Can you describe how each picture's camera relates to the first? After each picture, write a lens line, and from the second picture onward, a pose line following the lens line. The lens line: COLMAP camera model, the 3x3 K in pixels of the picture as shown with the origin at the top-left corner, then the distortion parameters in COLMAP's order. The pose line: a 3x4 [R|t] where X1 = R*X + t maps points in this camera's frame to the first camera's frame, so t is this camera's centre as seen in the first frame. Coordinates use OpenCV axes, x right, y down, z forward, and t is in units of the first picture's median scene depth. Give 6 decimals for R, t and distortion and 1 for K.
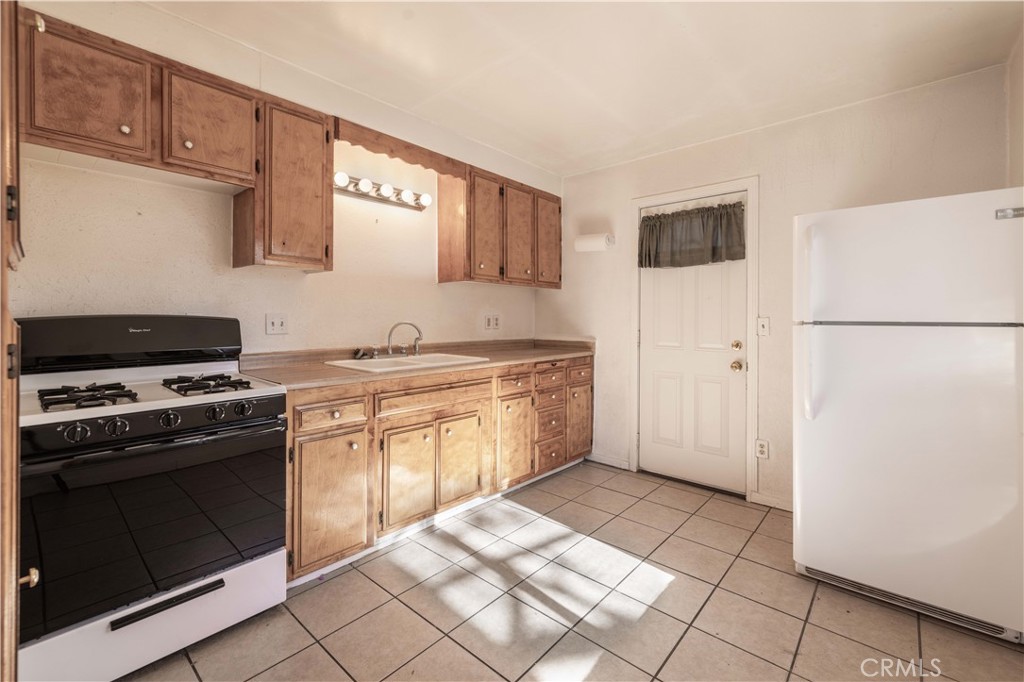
lens RADIAL K [[443.0, 0, 507.4], [0, 443.0, 316.3], [0, 0, 1]] dist [0.000390, 0.000332]
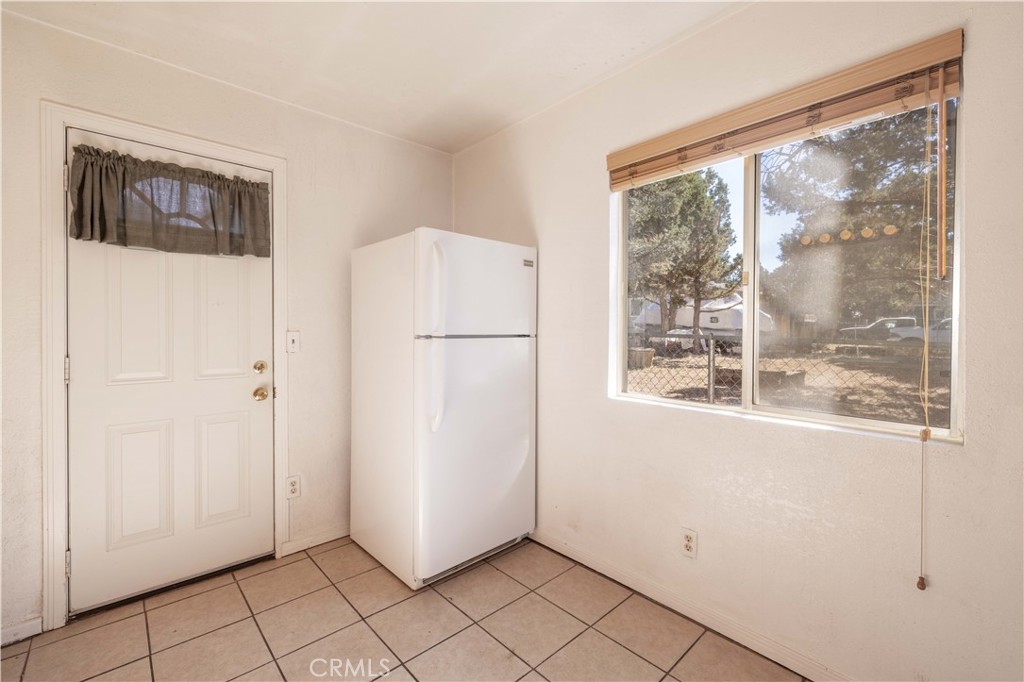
lens RADIAL K [[433.9, 0, 510.6], [0, 433.9, 334.6], [0, 0, 1]] dist [0.000385, -0.000115]
pose [[0.095164, -0.009745, 0.995414, -0.193931], [-0.002201, 0.999948, 0.010000, -0.000232], [-0.995459, -0.003143, 0.095138, 0.483446]]
